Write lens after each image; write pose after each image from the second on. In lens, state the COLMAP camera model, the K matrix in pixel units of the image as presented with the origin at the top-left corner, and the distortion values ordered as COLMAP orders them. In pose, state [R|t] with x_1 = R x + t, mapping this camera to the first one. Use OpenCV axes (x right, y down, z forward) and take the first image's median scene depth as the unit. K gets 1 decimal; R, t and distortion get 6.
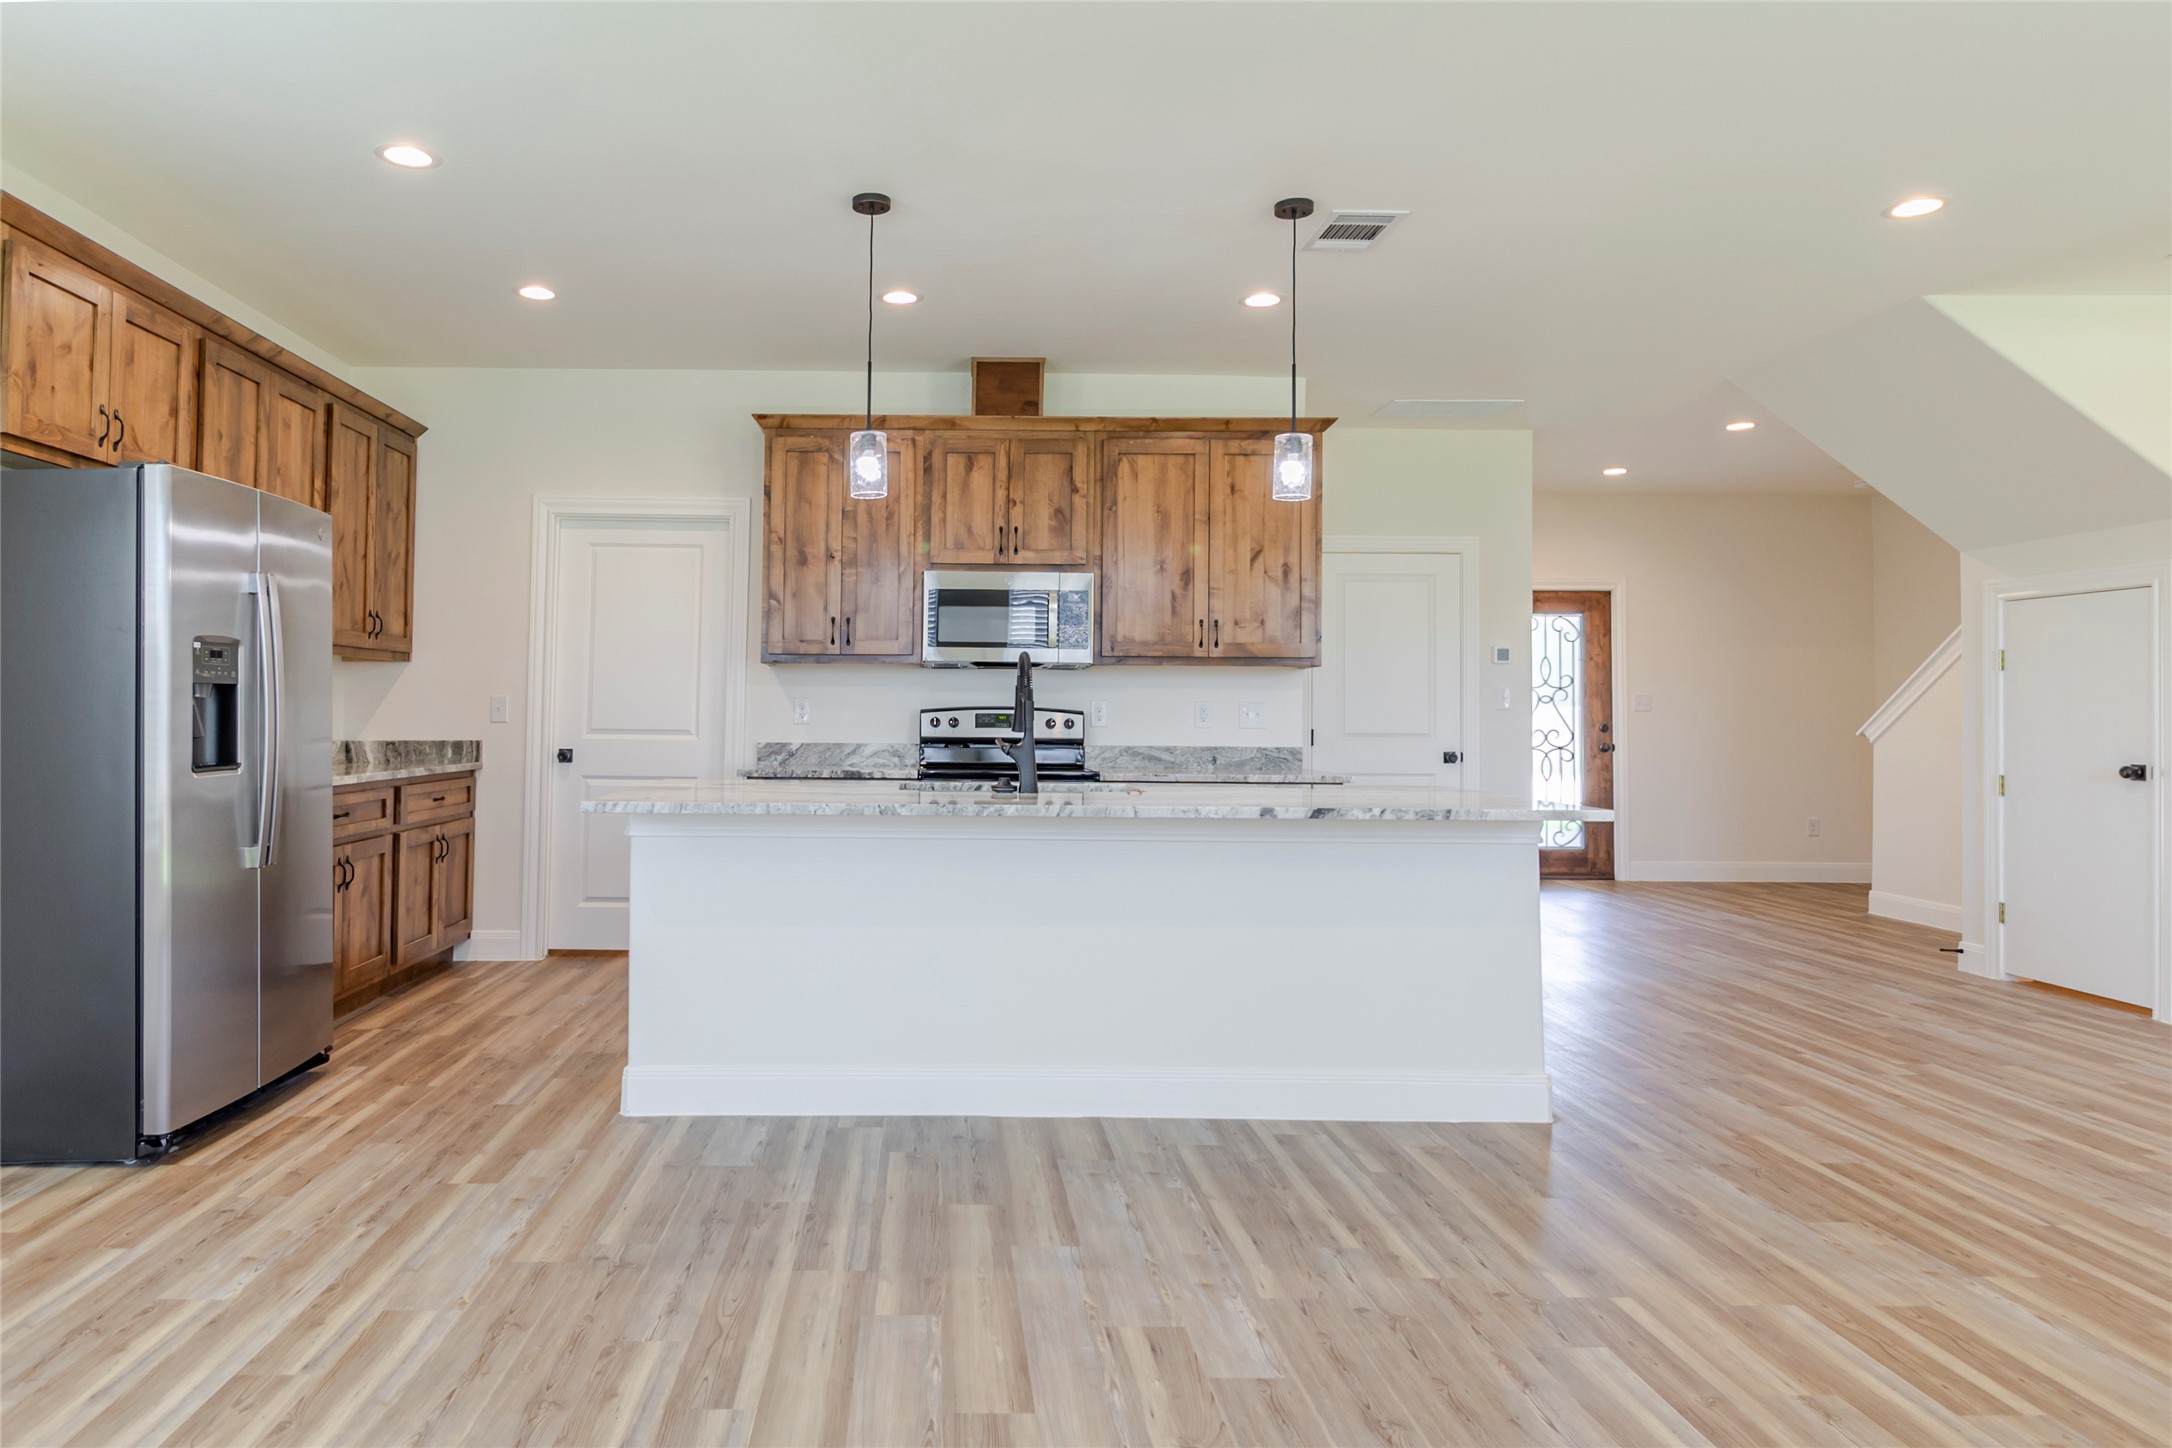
lens RADIAL K [[1303.4, 0, 949.0], [0, 1303.4, 586.2], [0, 0, 1]] dist [0.000492, 0.000114]
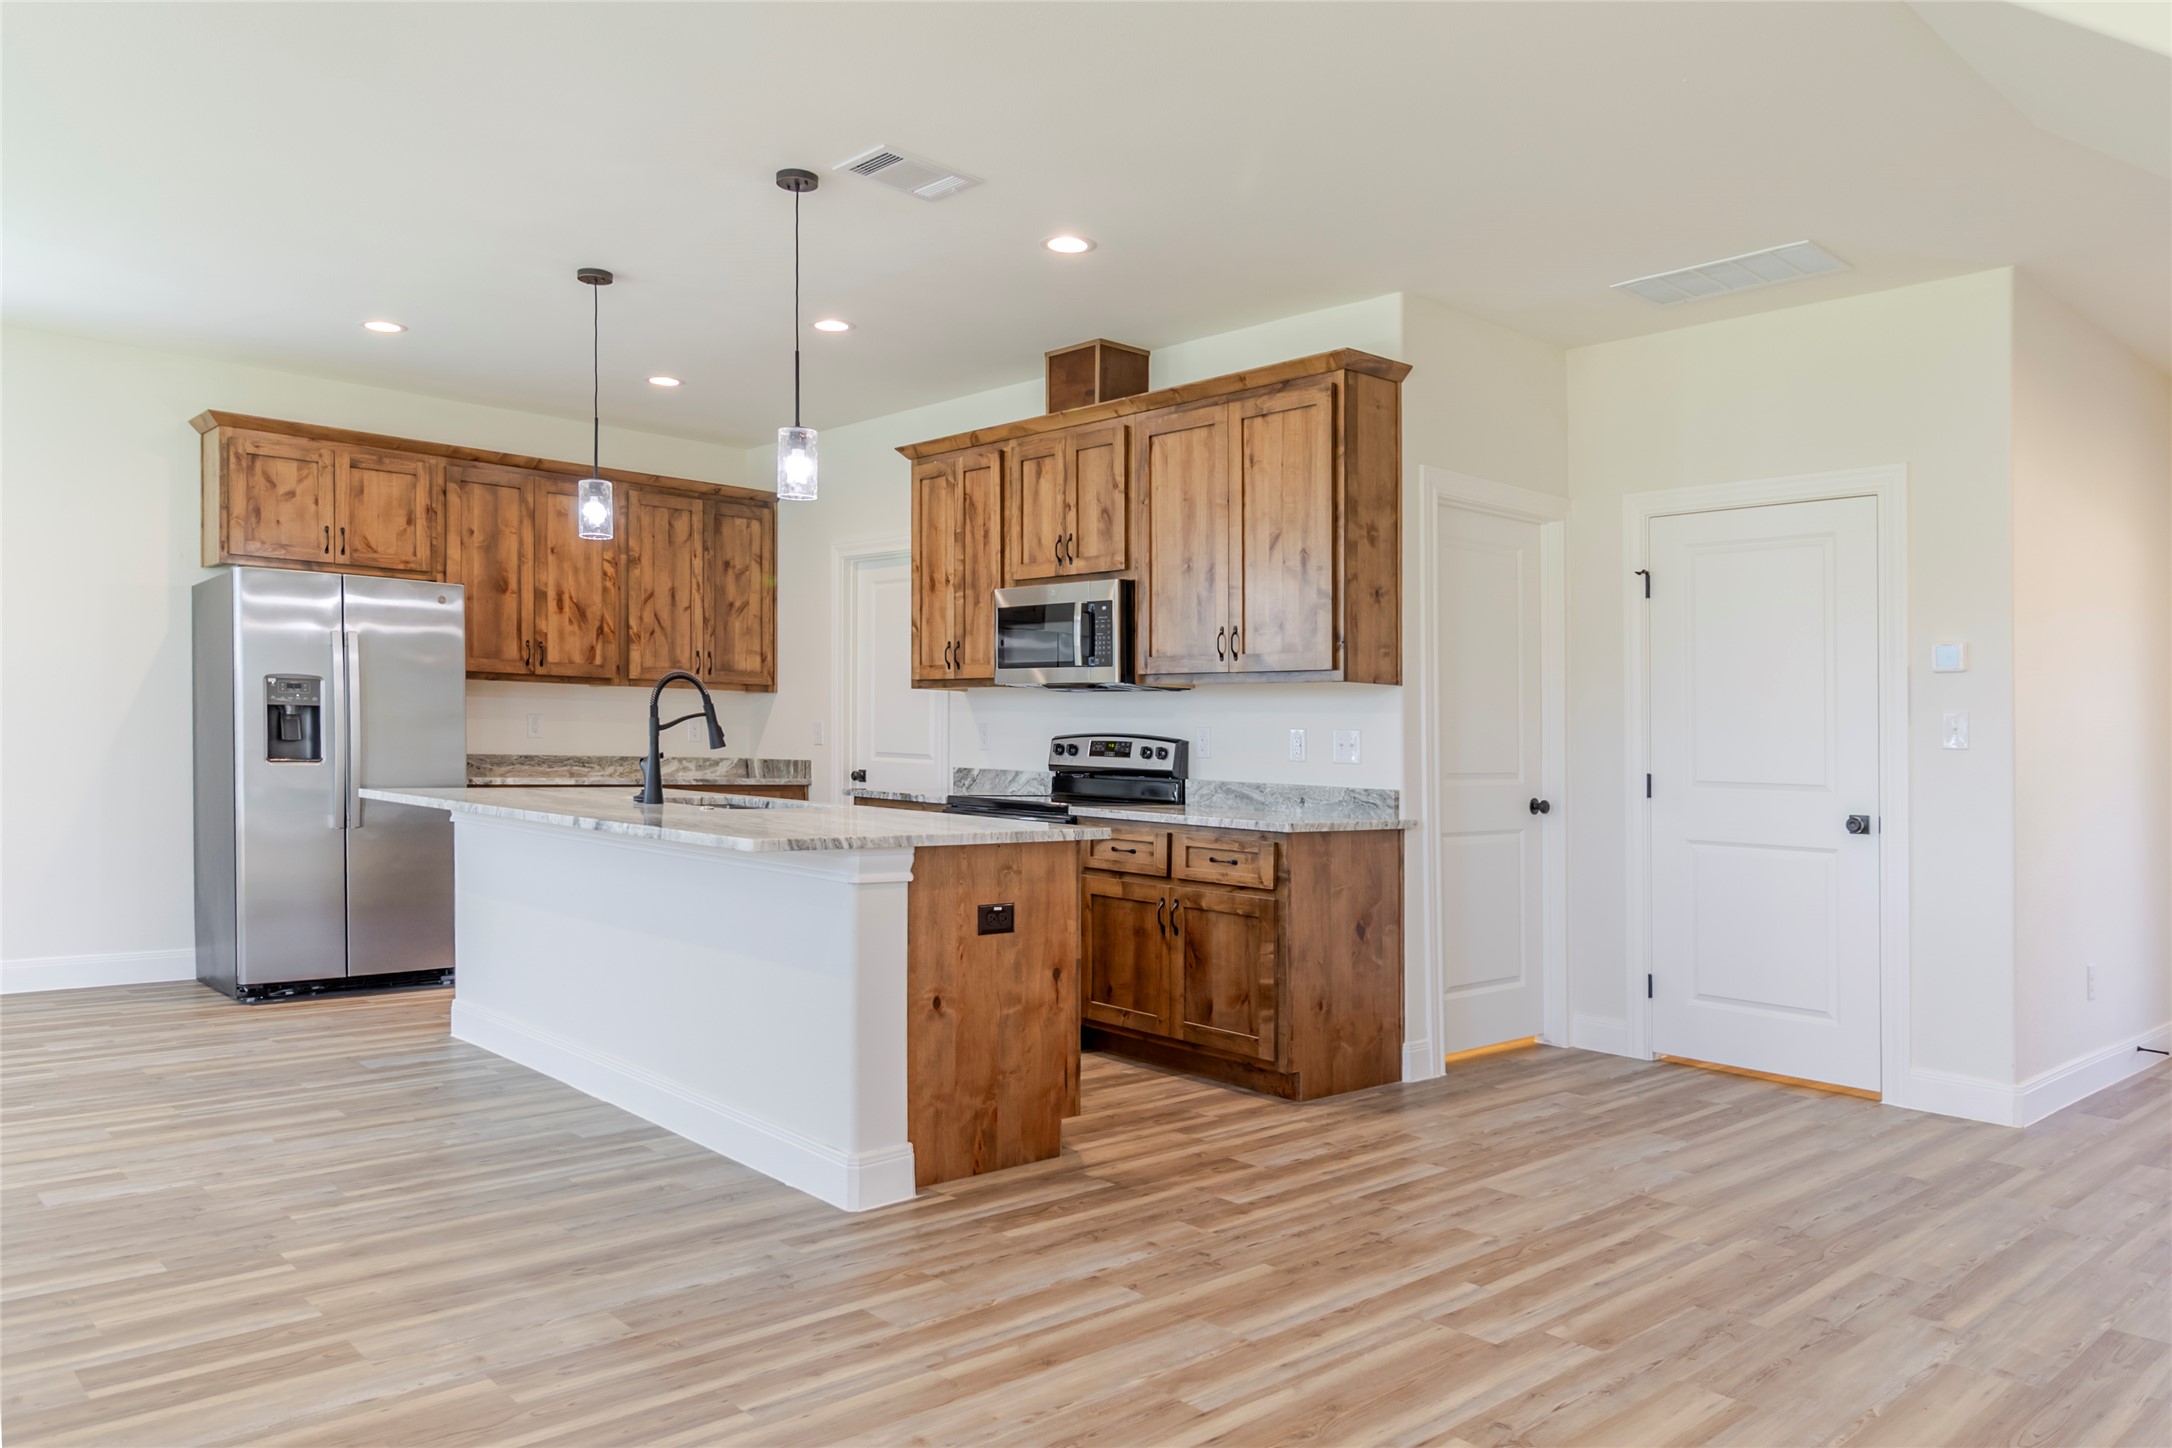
lens RADIAL K [[1511.7, 0, 1085.1], [0, 1511.7, 674.2], [0, 0, 1]] dist [-0.000302, -0.001558]
pose [[0.669618, -0.022801, -0.742355, 0.962476], [0.053046, 0.998444, 0.017182, 0.039461], [0.740808, -0.050885, 0.669786, 0.348681]]
